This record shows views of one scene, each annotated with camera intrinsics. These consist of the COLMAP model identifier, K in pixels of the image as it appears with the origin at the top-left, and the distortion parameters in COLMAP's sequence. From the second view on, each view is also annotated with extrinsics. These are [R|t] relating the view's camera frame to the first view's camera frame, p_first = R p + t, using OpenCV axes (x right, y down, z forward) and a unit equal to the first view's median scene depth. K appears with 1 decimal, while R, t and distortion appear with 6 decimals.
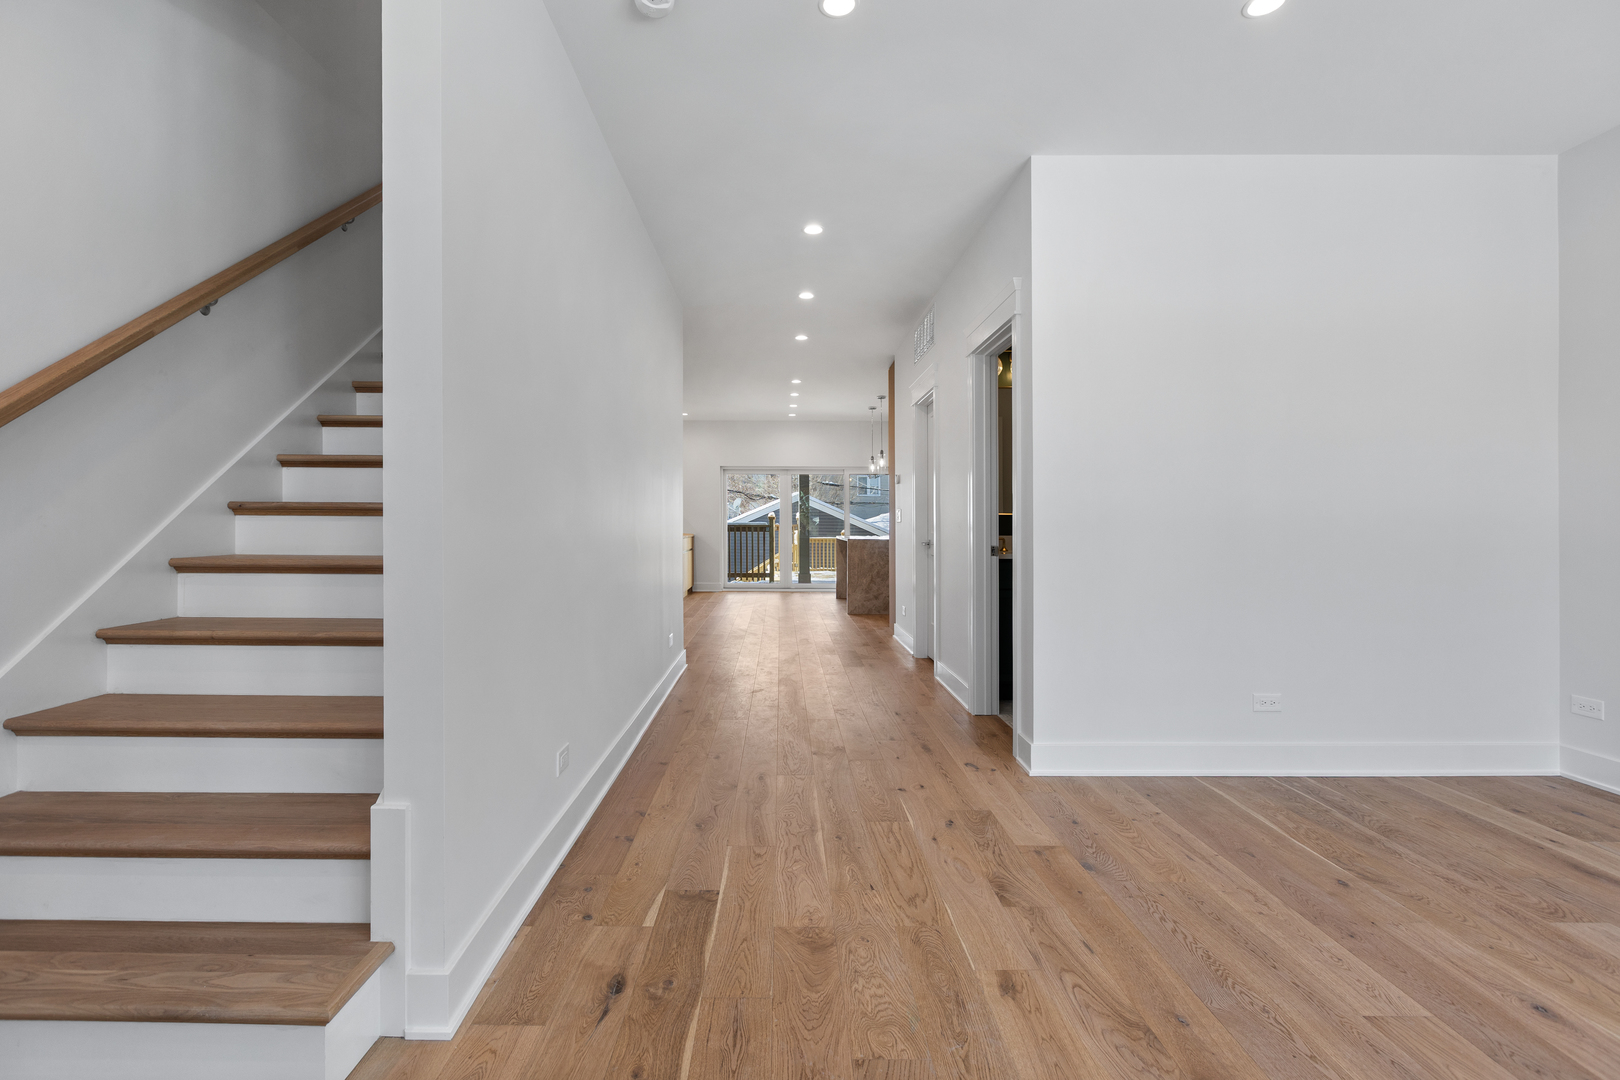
lens RADIAL K [[724.2, 0, 813.4], [0, 724.2, 527.0], [0, 0, 1]] dist [0.001990, -0.001653]
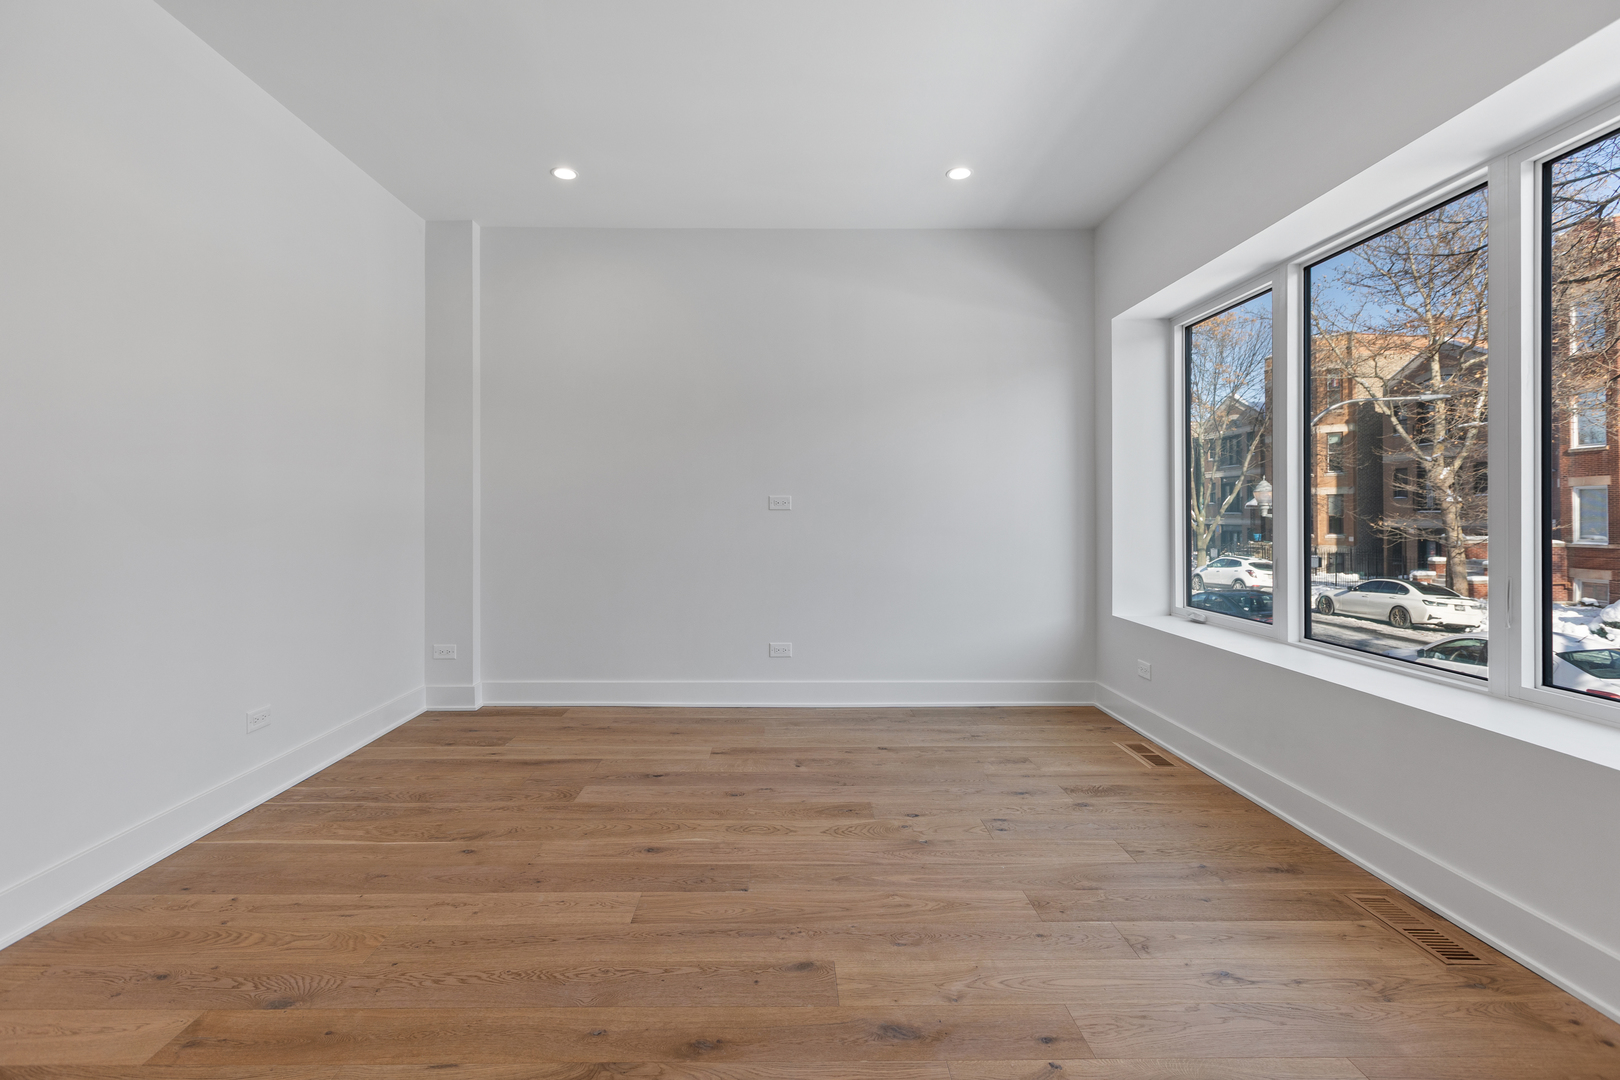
lens RADIAL K [[724.2, 0, 771.1], [0, 724.2, 504.0], [0, 0, 1]] dist [0.001990, -0.001653]
pose [[0.030982, 0.013497, 0.999429, -0.296335], [0.002014, 0.999906, -0.013566, 0.003316], [-0.999518, 0.002433, 0.030952, 0.502790]]
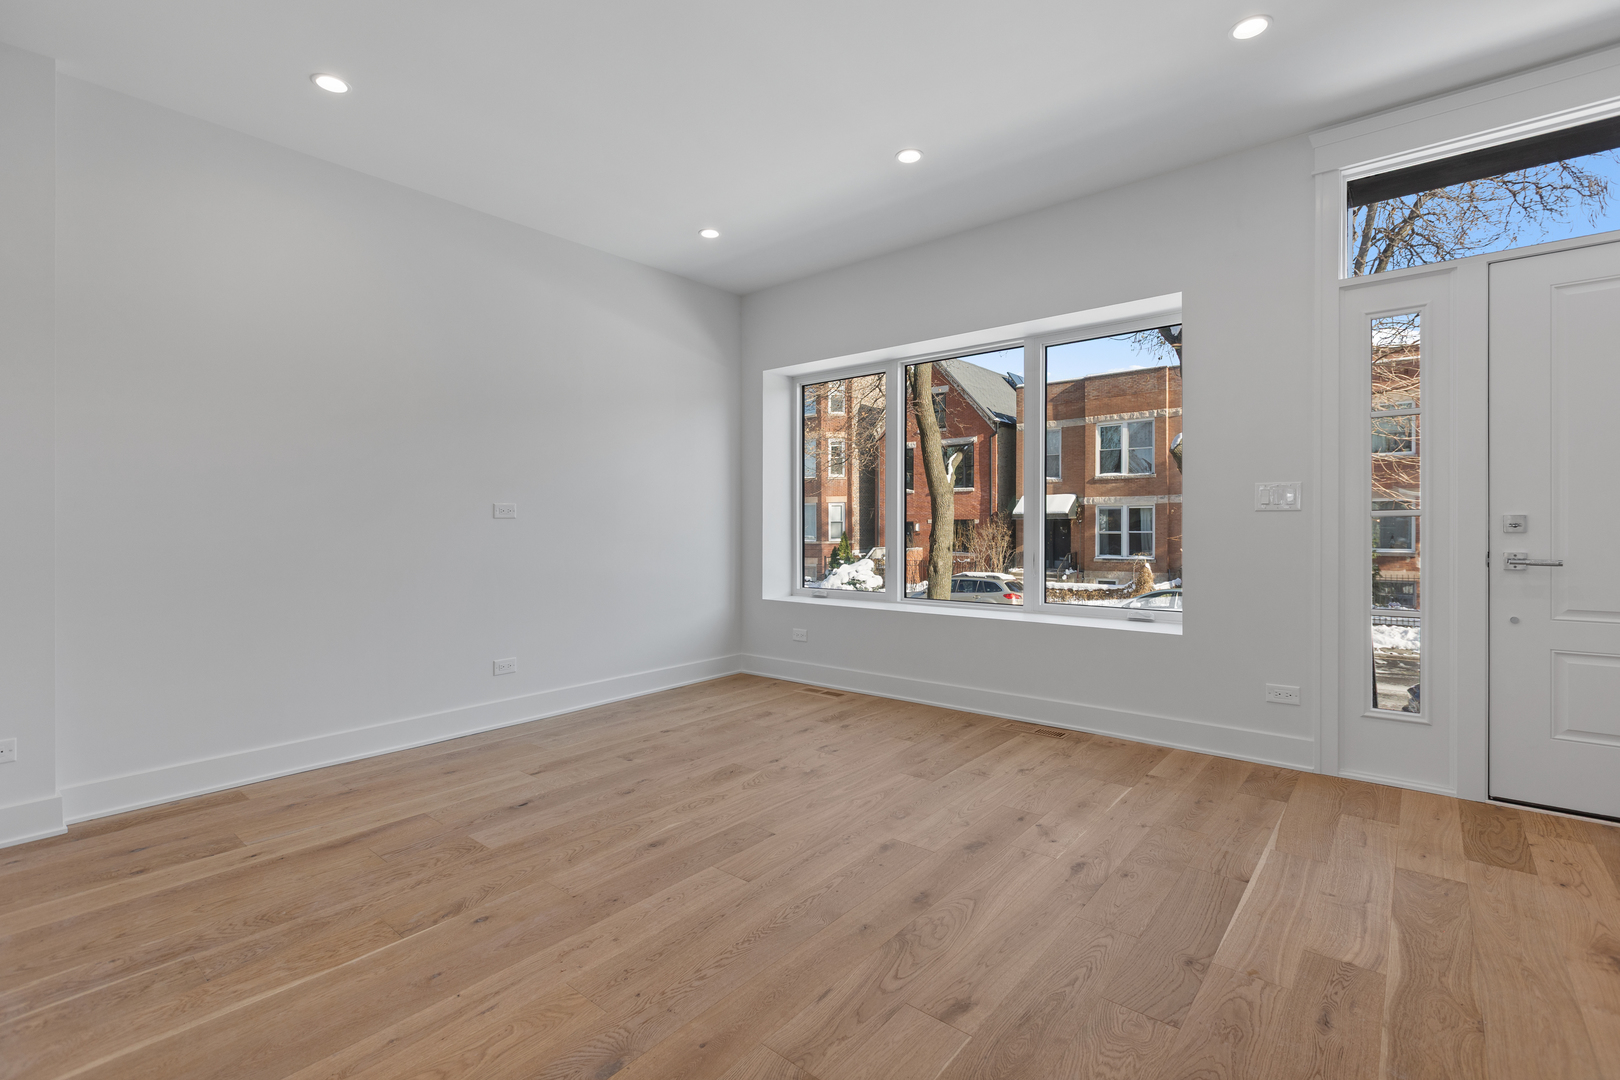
lens RADIAL K [[724.2, 0, 803.2], [0, 724.2, 514.9], [0, 0, 1]] dist [0.001990, -0.001653]
pose [[-0.734034, 0.009807, 0.679042, -0.162895], [0.008140, 0.999951, -0.005643, 0.001077], [-0.679064, 0.001385, -0.734078, 1.319153]]
